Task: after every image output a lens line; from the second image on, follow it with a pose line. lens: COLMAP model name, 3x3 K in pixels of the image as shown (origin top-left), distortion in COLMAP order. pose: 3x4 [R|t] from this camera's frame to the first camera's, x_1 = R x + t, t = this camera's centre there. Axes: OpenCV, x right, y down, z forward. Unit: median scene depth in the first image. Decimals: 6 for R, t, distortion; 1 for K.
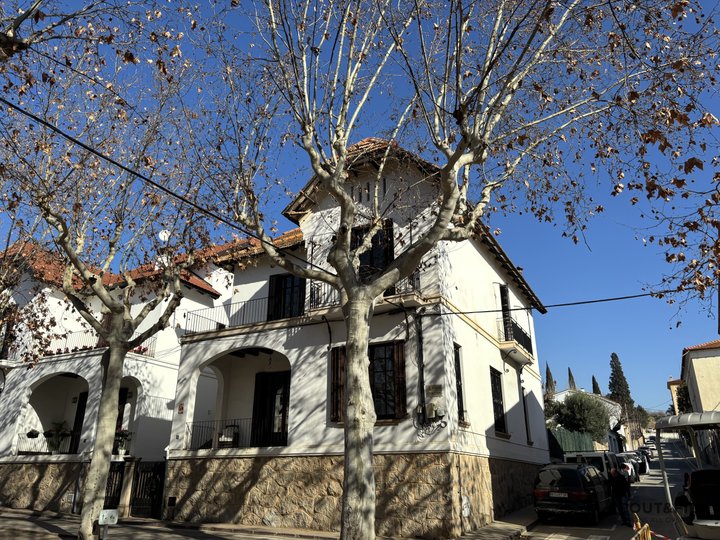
lens RADIAL K [[539.8, 0, 362.3], [0, 539.8, 268.5], [0, 0, 1]] dist [-0.001117, 0.002555]
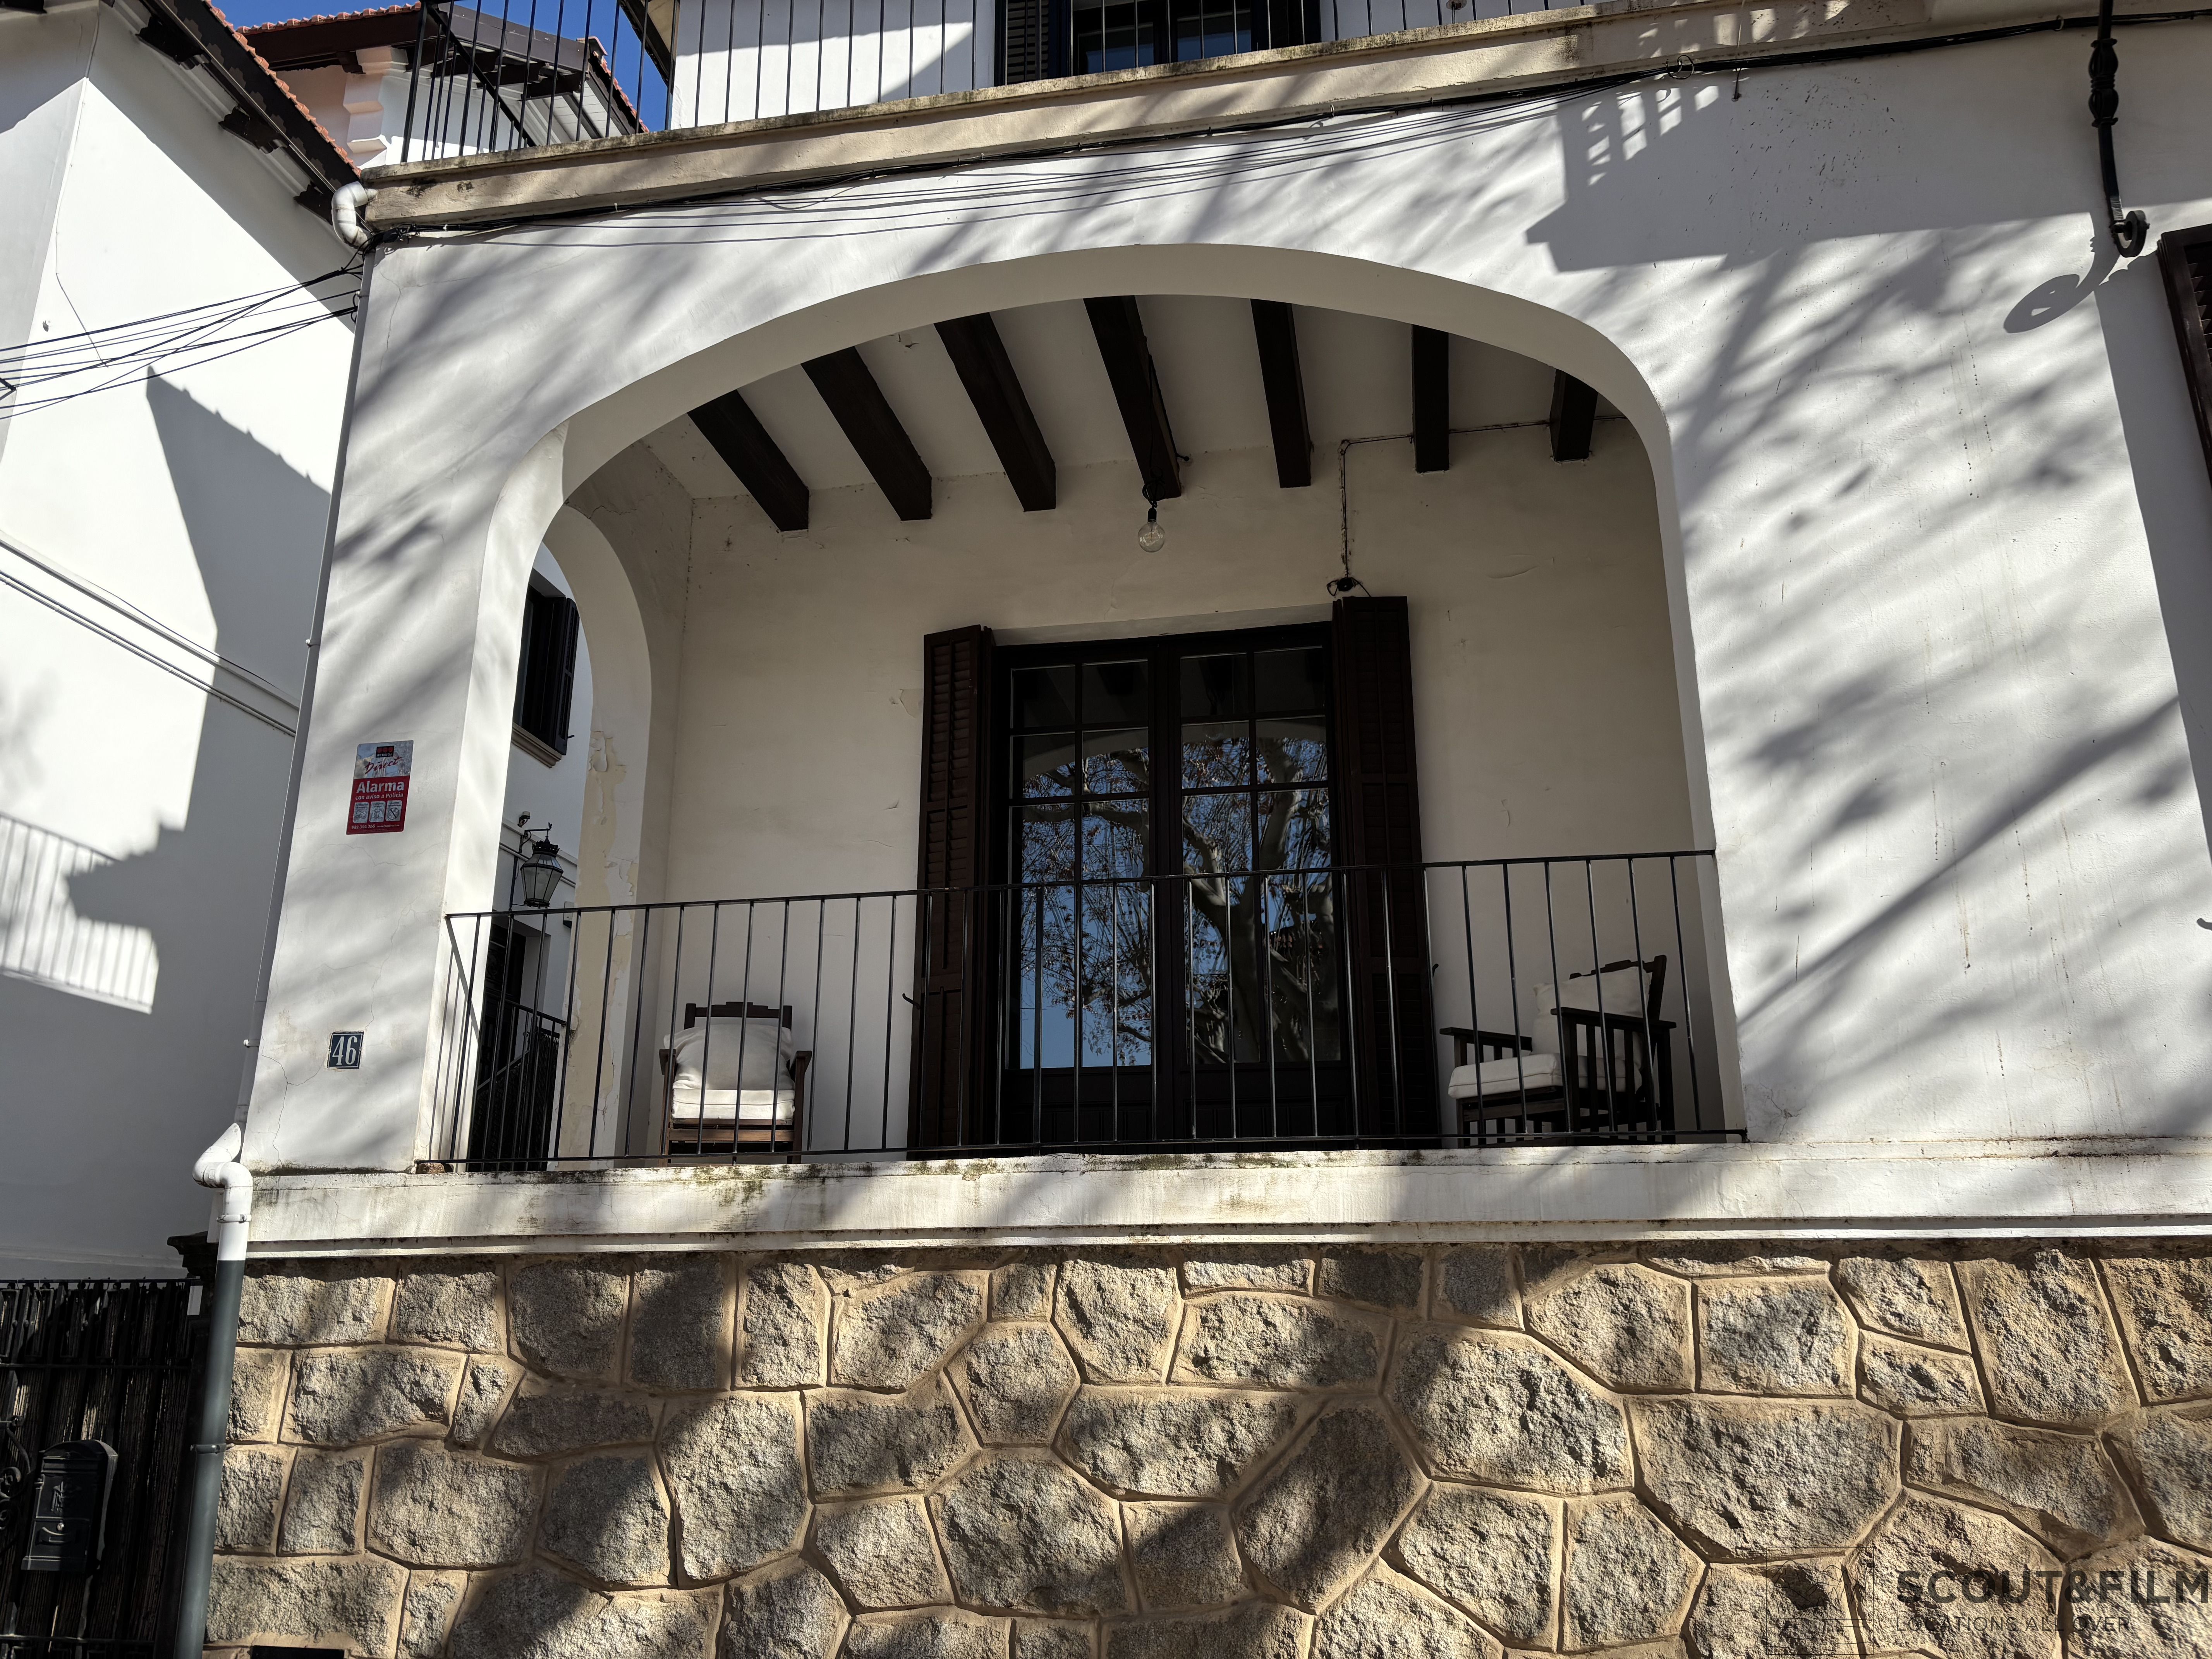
lens RADIAL K [[1658.3, 0, 1095.6], [0, 1658.3, 836.5], [0, 0, 1]] dist [-0.001117, 0.002555]
pose [[0.954921, 0.084318, 0.284635, -0.323076], [-0.108016, 0.991781, 0.068585, 0.254867], [-0.276513, -0.096238, 0.956179, 0.719595]]
